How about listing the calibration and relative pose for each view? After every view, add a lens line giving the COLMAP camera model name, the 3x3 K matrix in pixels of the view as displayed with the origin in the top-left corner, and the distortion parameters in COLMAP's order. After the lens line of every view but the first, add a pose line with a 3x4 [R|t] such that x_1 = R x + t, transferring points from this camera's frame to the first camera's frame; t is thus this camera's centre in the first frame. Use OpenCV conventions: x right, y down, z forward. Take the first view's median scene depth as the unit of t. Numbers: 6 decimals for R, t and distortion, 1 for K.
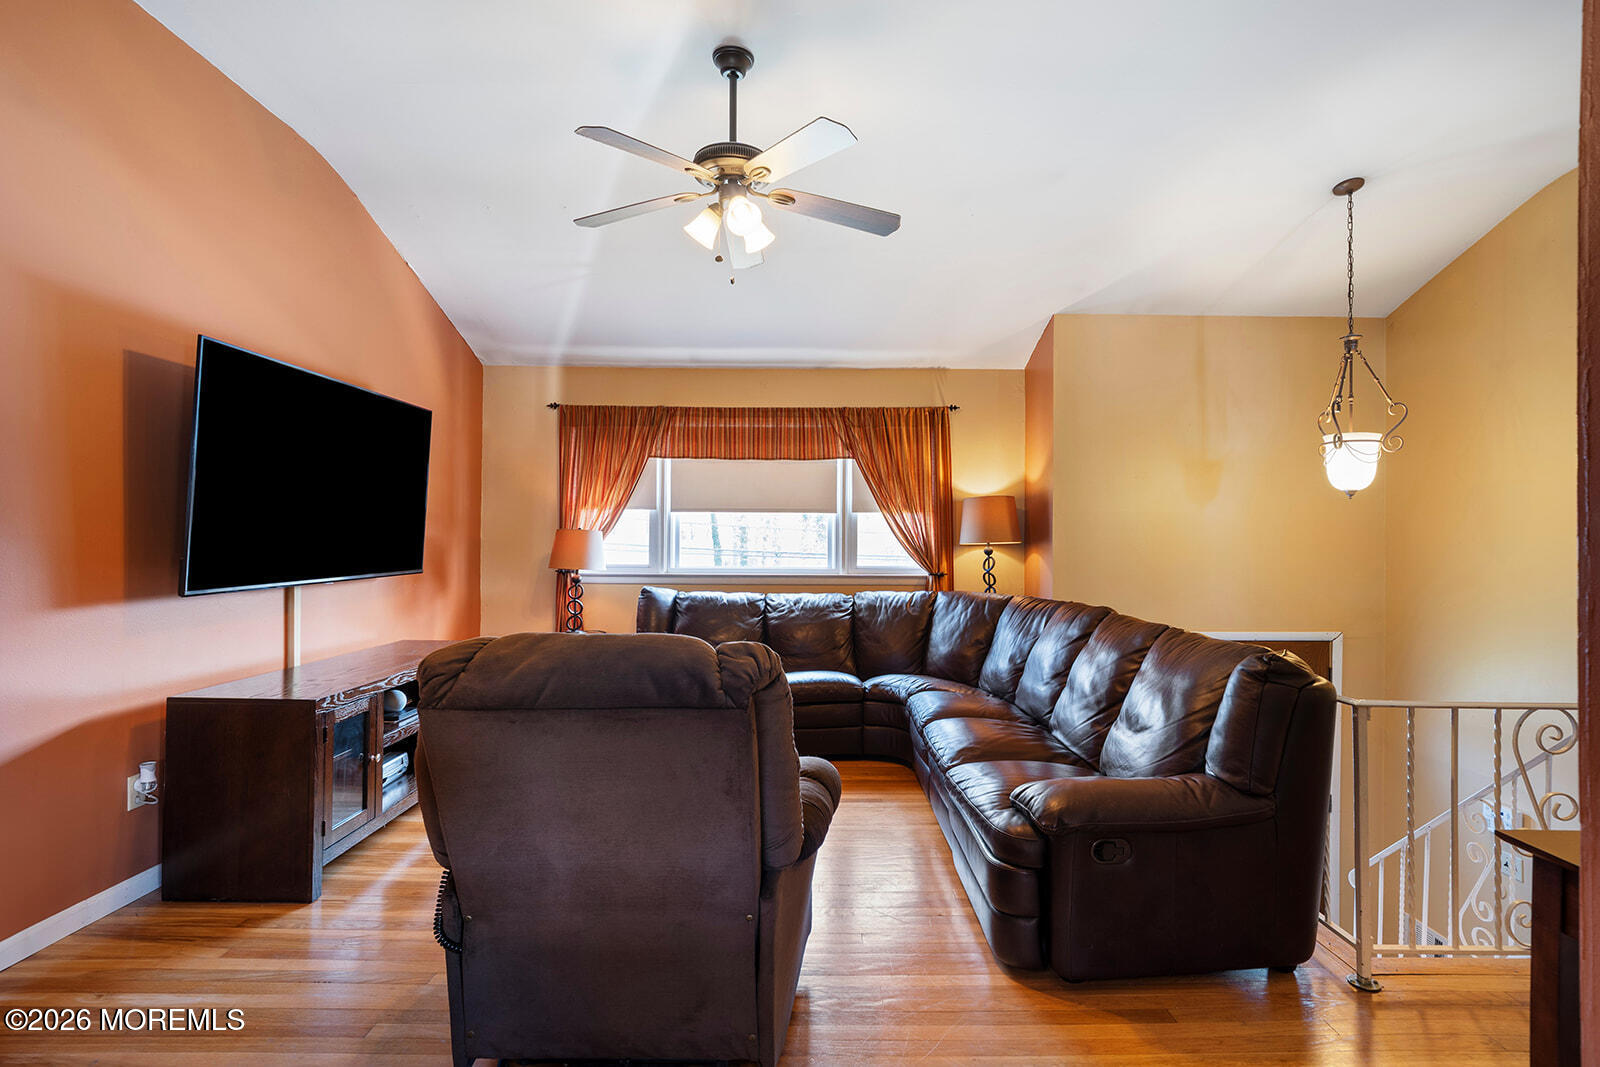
lens RADIAL K [[748.9, 0, 806.9], [0, 748.9, 534.6], [0, 0, 1]] dist [-0.006601, 0.000258]
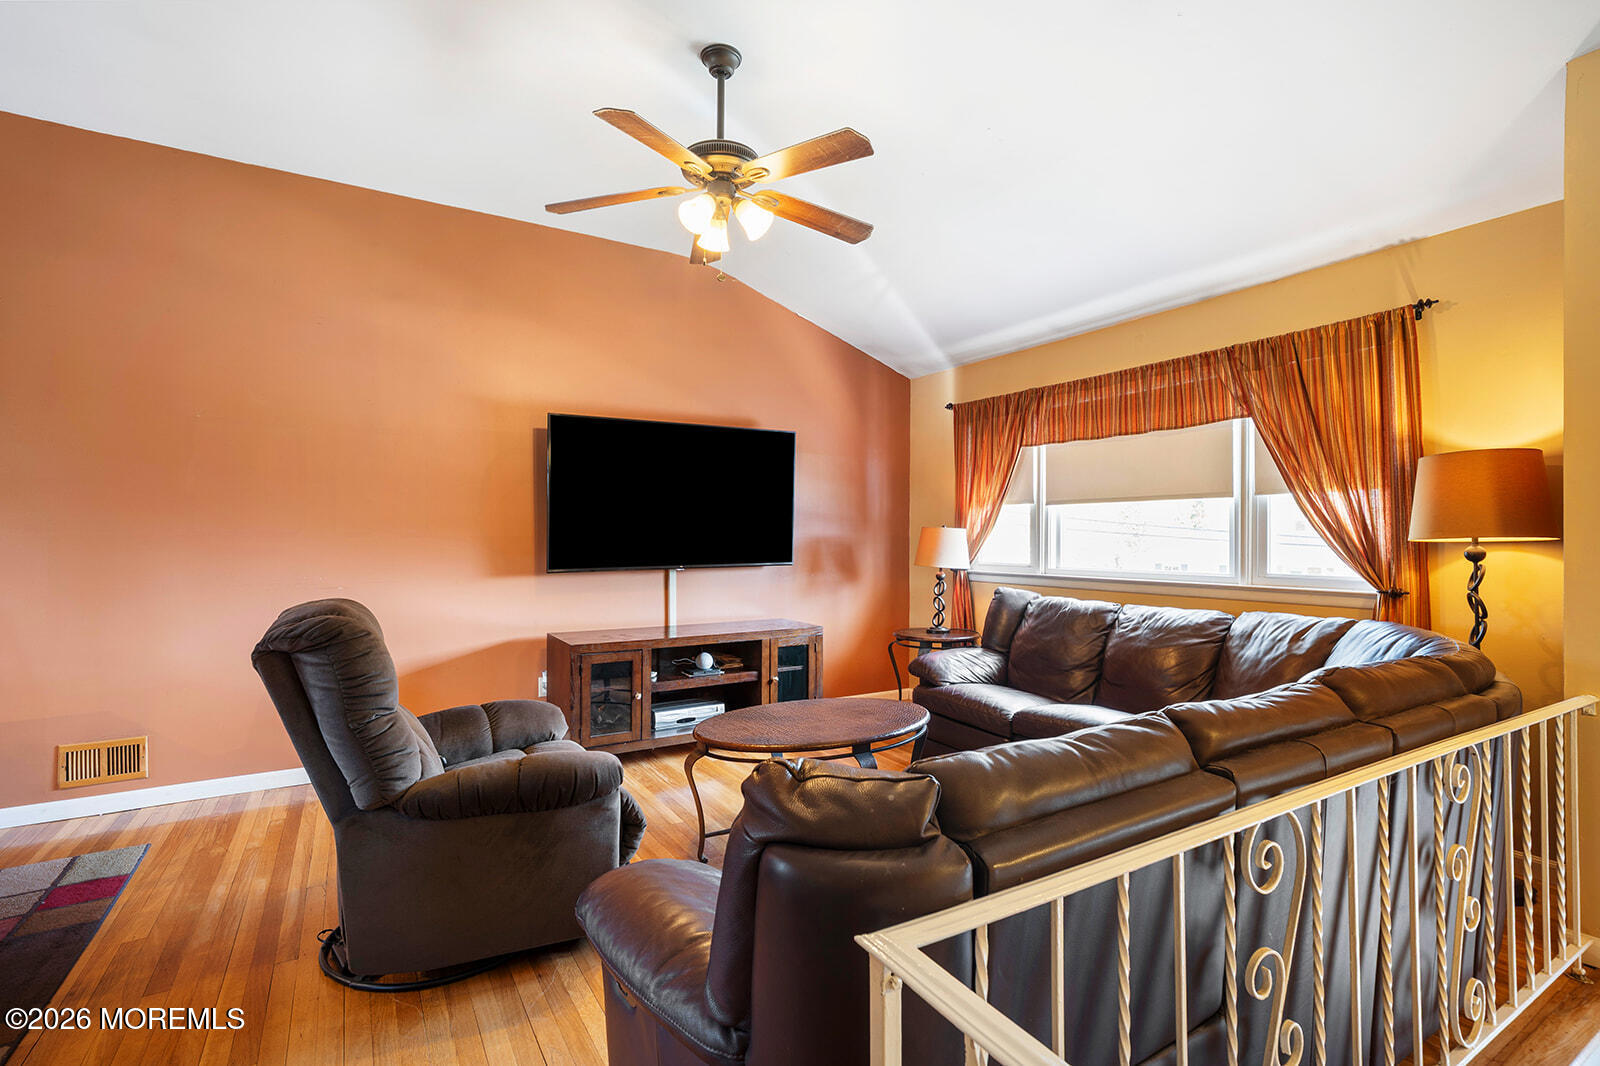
lens RADIAL K [[748.9, 0, 805.2], [0, 748.9, 528.1], [0, 0, 1]] dist [-0.006601, 0.000258]
pose [[0.527366, -0.015315, -0.849500, 0.428513], [0.014864, 0.999851, -0.008798, 0.000672], [0.849508, -0.007987, 0.527515, 0.290656]]
